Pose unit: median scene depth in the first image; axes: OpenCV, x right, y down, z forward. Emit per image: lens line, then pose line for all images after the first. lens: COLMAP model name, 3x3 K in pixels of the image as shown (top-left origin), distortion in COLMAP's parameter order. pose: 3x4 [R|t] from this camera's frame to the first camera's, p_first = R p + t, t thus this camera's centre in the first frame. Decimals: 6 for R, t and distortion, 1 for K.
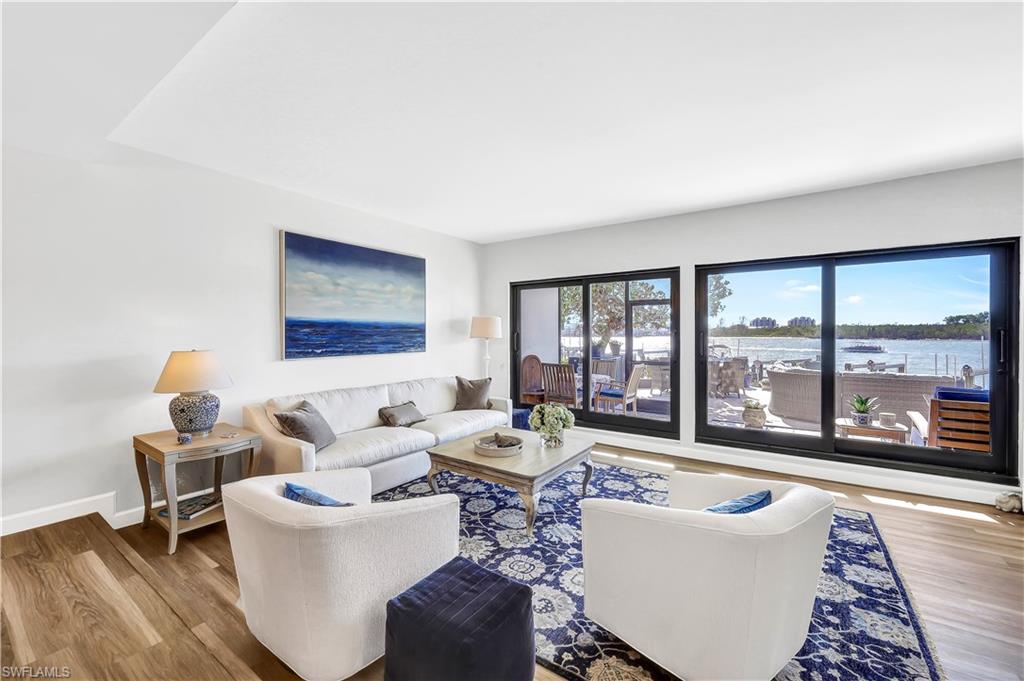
lens RADIAL K [[414.5, 0, 519.5], [0, 414.5, 336.7], [0, 0, 1]] dist [0.000196, -0.000017]
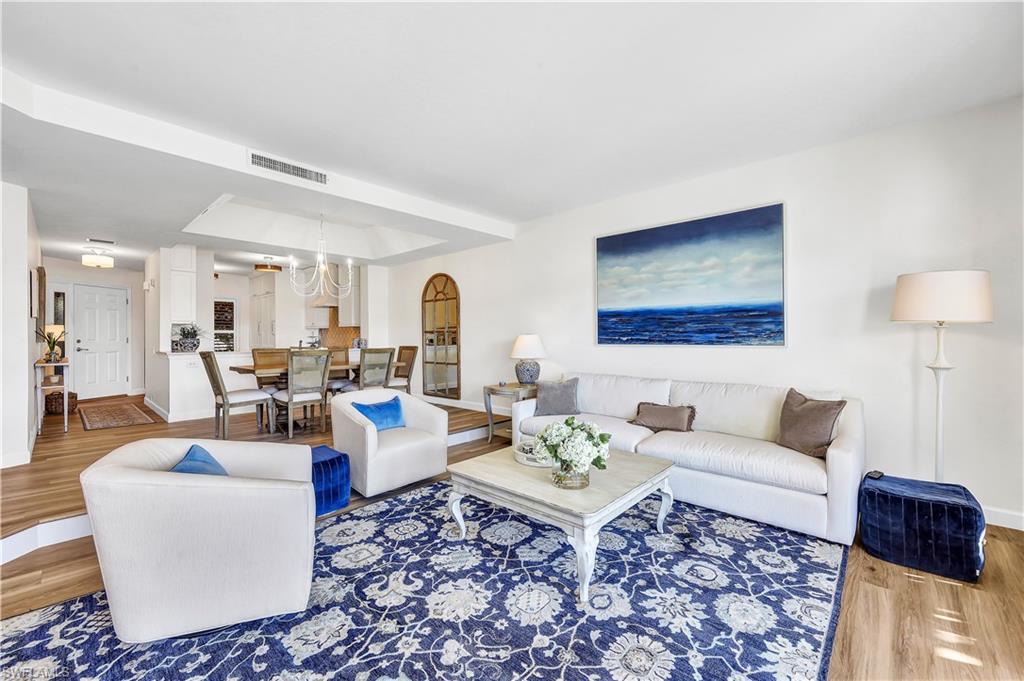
lens RADIAL K [[408.1, 0, 491.5], [0, 408.1, 335.8], [0, 0, 1]] dist [-0.000808, 0.000109]
pose [[-0.167746, 0.001716, -0.985829, 0.599149], [-0.002850, 0.999993, 0.002226, 0.025473], [0.985826, 0.003183, -0.167740, 0.818673]]
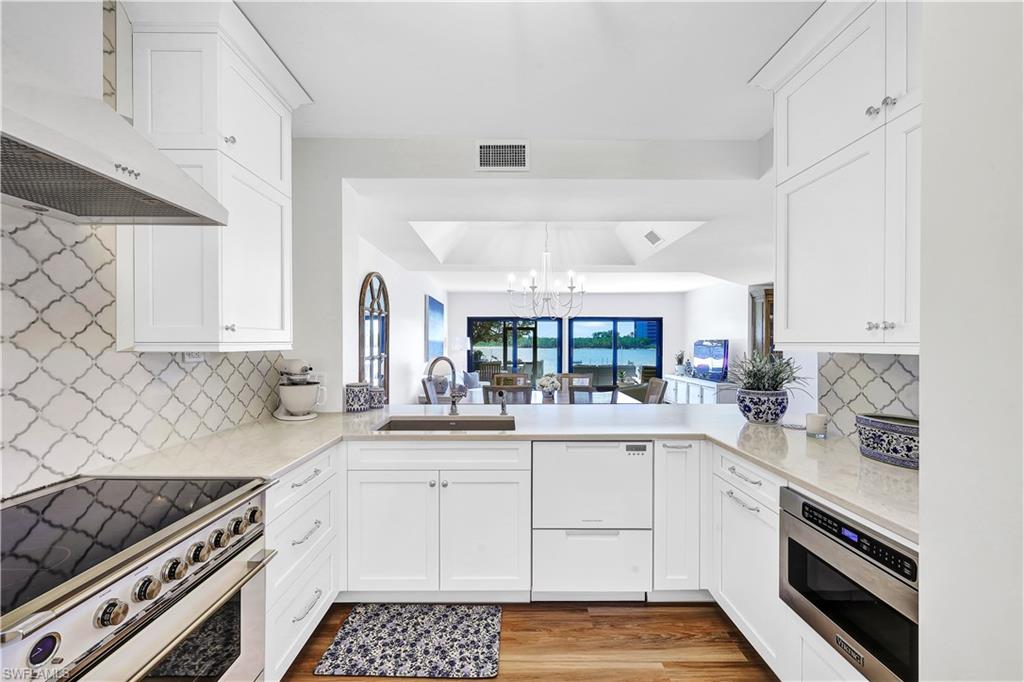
lens RADIAL K [[413.5, 0, 509.6], [0, 413.5, 339.6], [0, 0, 1]] dist [-0.001095, 0.000196]
pose [[0.820240, 0.007903, 0.571964, -1.238311], [0.001345, 0.999875, -0.015745, -0.015401], [-0.572017, 0.013684, 0.820127, -0.728454]]
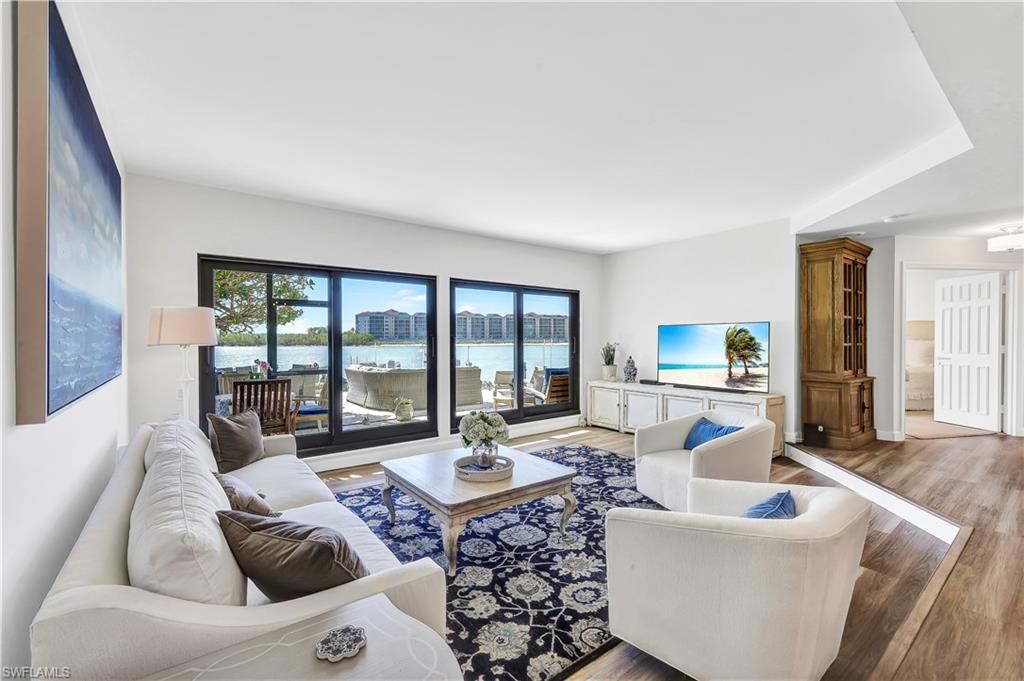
lens RADIAL K [[424.6, 0, 500.2], [0, 424.6, 341.3], [0, 0, 1]] dist [-0.000481, -0.000024]
pose [[0.317862, -0.001526, 0.948136, -0.685604], [0.008719, 0.999961, -0.001314, 0.004594], [-0.948097, 0.008684, 0.317863, 0.548357]]
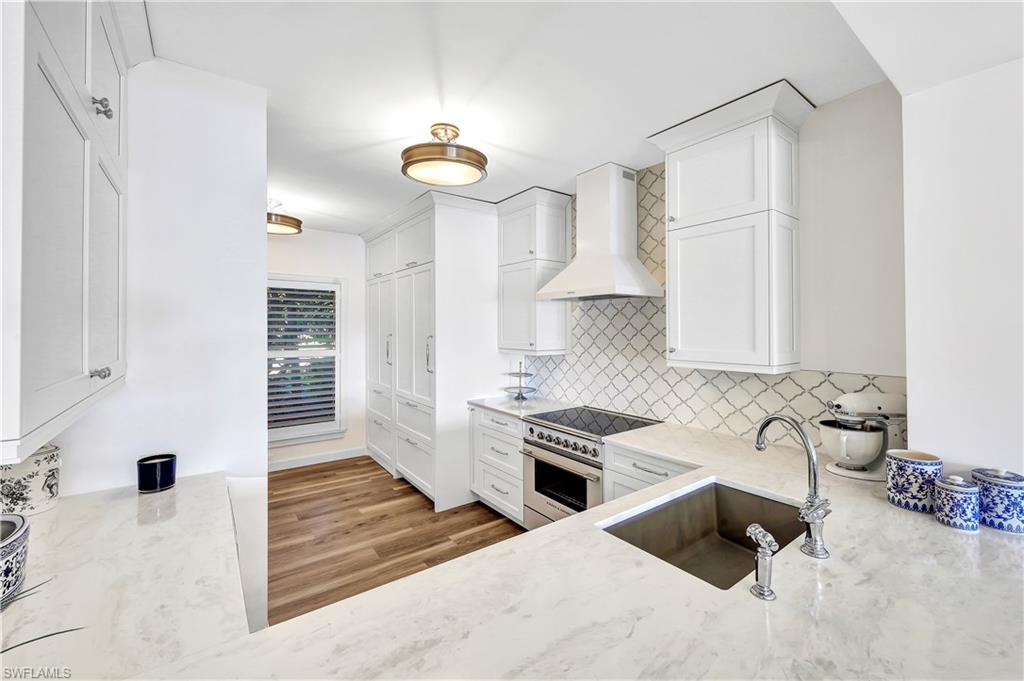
lens RADIAL K [[408.5, 0, 512.4], [0, 408.5, 326.0], [0, 0, 1]] dist [-0.000052, 0.000000]
pose [[-0.315968, -0.004300, -0.948760, -0.622107], [-0.007034, 0.999973, -0.002190, -0.063961], [0.948744, 0.005981, -0.315989, -0.277651]]
